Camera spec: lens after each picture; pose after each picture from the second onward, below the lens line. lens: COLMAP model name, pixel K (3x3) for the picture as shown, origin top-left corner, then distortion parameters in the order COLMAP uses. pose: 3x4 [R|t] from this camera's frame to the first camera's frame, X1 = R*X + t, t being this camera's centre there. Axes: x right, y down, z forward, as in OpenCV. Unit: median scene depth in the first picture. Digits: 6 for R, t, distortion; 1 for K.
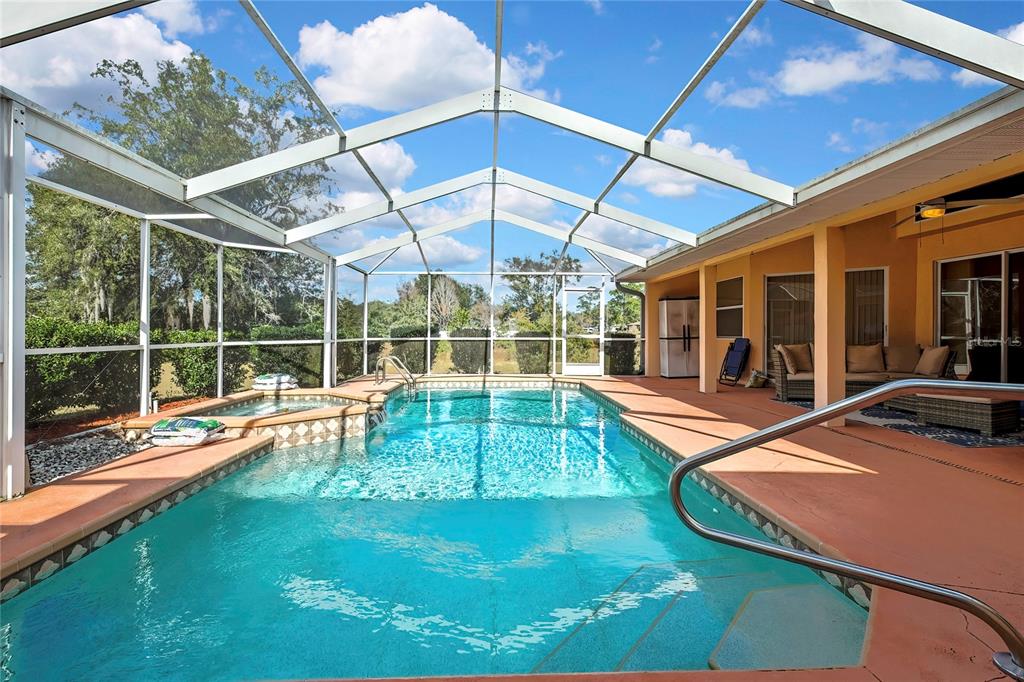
lens RADIAL K [[459.7, 0, 503.9], [0, 459.7, 331.4], [0, 0, 1]] dist [-0.004070, 0.001284]
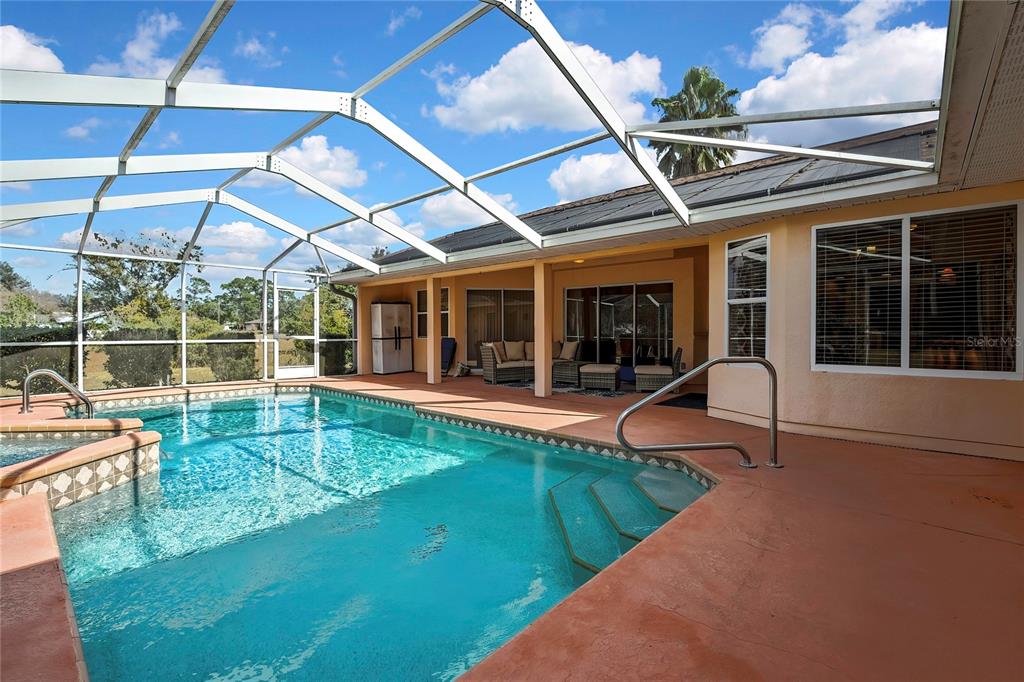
lens RADIAL K [[459.7, 0, 503.5], [0, 459.7, 340.3], [0, 0, 1]] dist [-0.004070, 0.001284]
pose [[0.699220, -0.014999, 0.714749, -0.462340], [-0.000149, 0.999777, 0.021125, -0.008024], [-0.714906, -0.014878, 0.699062, 0.049981]]
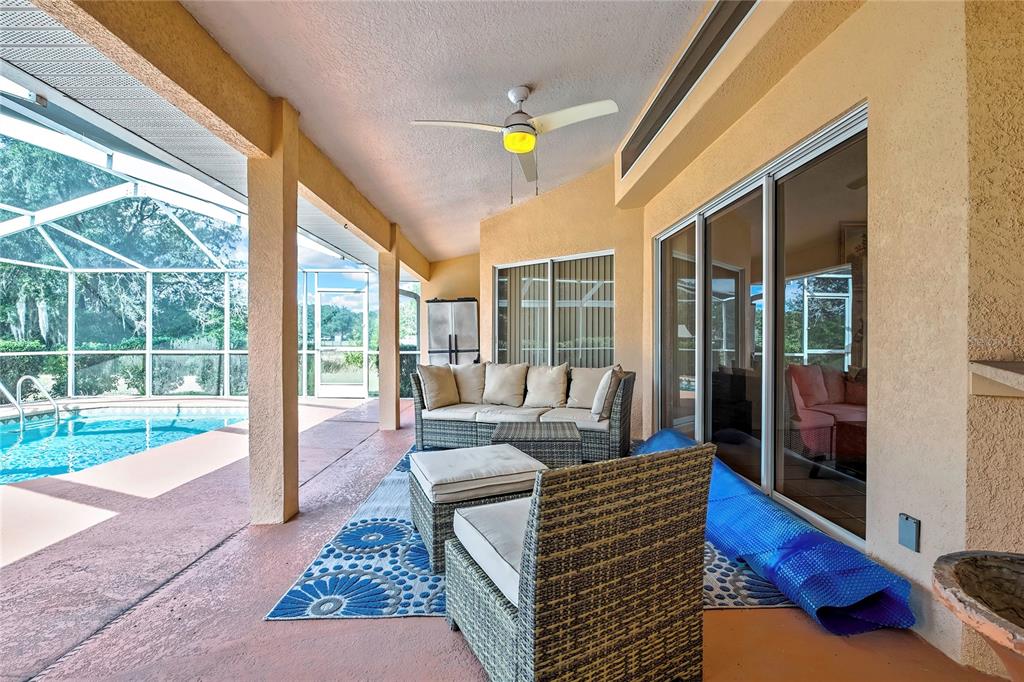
lens RADIAL K [[459.7, 0, 511.8], [0, 459.7, 341.3], [0, 0, 1]] dist [-0.004070, 0.001284]
pose [[0.999962, 0.001359, -0.008559, 1.022427], [-0.001363, 0.999999, -0.000441, -0.005440], [0.008559, 0.000453, 0.999963, 0.472252]]
